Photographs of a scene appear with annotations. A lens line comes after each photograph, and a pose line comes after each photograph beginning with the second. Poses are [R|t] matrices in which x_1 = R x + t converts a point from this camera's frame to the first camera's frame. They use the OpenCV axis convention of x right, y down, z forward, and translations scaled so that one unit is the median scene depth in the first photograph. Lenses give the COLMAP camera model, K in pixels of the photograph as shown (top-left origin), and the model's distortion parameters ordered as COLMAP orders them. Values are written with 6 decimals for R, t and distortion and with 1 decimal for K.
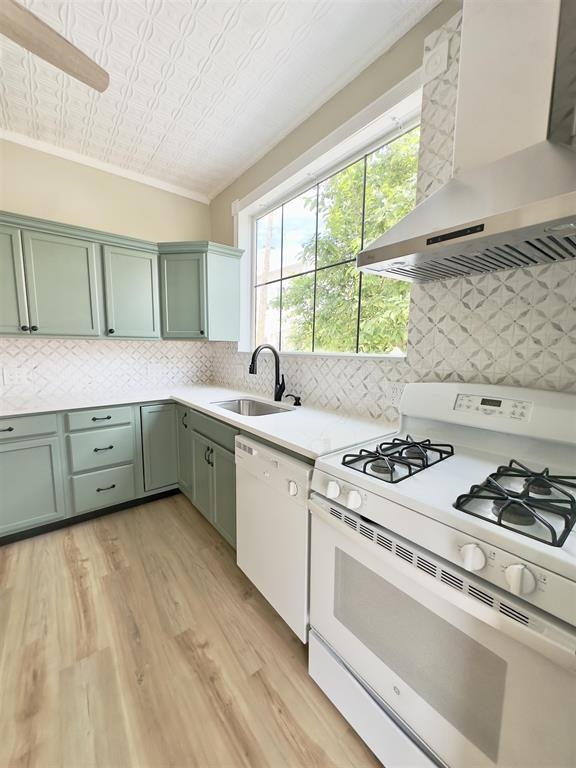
lens RADIAL K [[306.6, 0, 288.0], [0, 306.6, 384.0], [0, 0, 1]] dist [-0.001458, -0.000214]
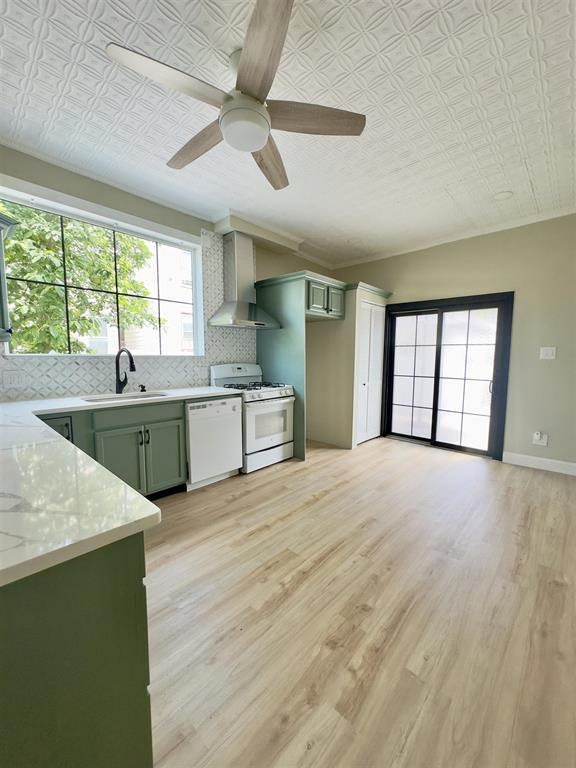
lens RADIAL K [[306.6, 0, 288.0], [0, 306.6, 384.0], [0, 0, 1]] dist [-0.001458, -0.000214]
pose [[-0.157888, -0.101669, 0.982209, -2.095398], [0.112528, 0.986353, 0.120187, -0.088160], [-0.981024, 0.129502, -0.144292, 0.771023]]
